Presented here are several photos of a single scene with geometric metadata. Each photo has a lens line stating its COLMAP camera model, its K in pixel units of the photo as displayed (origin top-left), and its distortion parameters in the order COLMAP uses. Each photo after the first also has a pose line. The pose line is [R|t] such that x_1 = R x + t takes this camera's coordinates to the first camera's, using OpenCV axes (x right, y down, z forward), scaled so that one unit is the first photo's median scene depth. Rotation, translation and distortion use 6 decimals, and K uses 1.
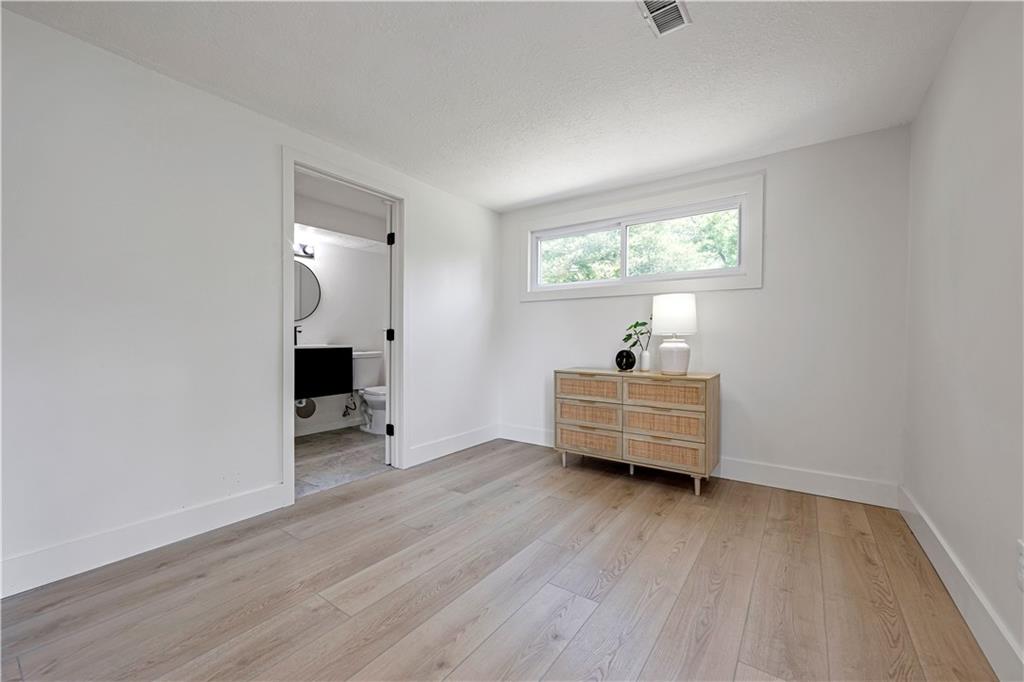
lens RADIAL K [[427.5, 0, 497.2], [0, 427.5, 342.3], [0, 0, 1]] dist [0.000144, 0.000044]
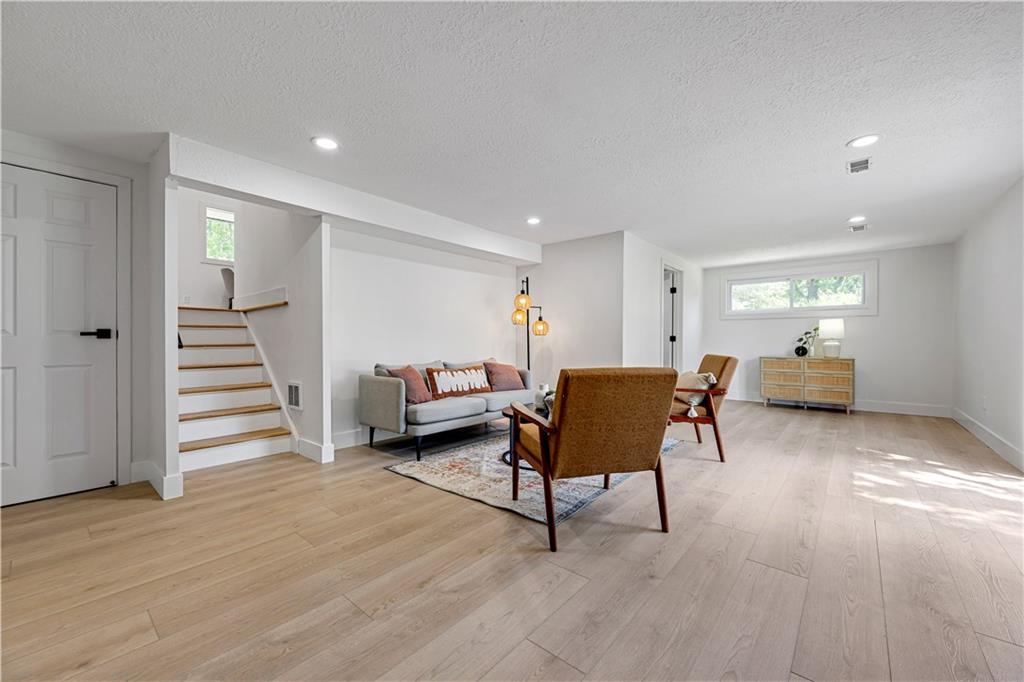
lens RADIAL K [[402.9, 0, 512.0], [0, 402.9, 341.0], [0, 0, 1]] dist [0.000785, -0.000008]
pose [[0.998700, -0.003676, -0.050833, -0.932178], [0.003445, 0.999983, -0.004631, -0.001094], [0.050849, 0.004450, 0.998696, -0.923222]]
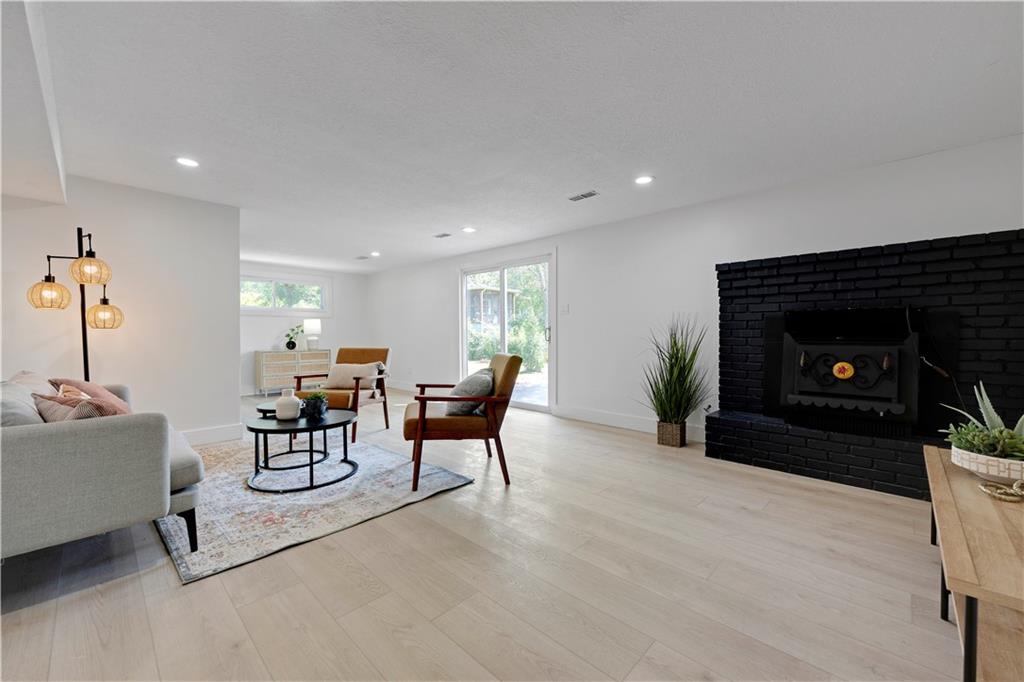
lens RADIAL K [[402.9, 0, 512.0], [0, 402.9, 341.0], [0, 0, 1]] dist [0.000785, -0.000008]
pose [[0.114964, -0.017852, 0.993209, -1.720005], [0.006574, 0.999830, 0.017210, -0.009667], [-0.993348, 0.004551, 0.115062, -0.443954]]
